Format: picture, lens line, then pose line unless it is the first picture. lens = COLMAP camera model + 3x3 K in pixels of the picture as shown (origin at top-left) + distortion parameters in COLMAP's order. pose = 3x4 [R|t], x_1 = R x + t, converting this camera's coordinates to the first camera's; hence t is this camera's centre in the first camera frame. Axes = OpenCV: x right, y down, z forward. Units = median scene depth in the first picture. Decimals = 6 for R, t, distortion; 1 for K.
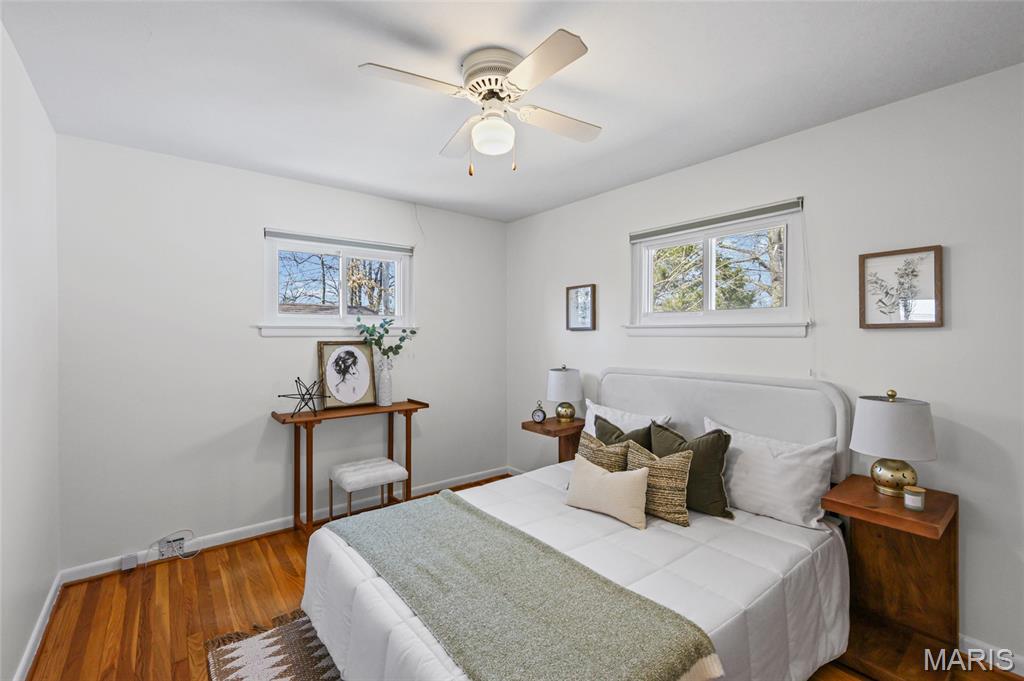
lens RADIAL K [[447.0, 0, 513.1], [0, 447.0, 336.0], [0, 0, 1]] dist [0.000427, 0.000425]
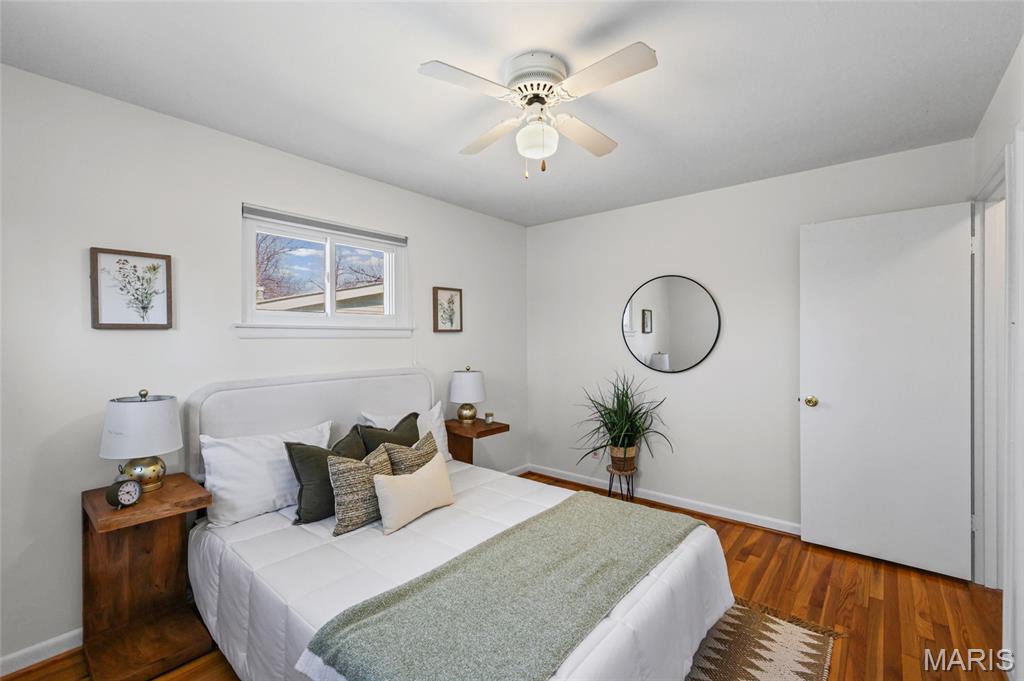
lens RADIAL K [[447.0, 0, 509.4], [0, 447.0, 339.3], [0, 0, 1]] dist [0.000427, 0.000425]
pose [[-0.205060, -0.010083, 0.978698, -0.836721], [0.003500, 0.999933, 0.011035, -0.006511], [-0.978743, 0.005688, -0.205011, 1.033482]]
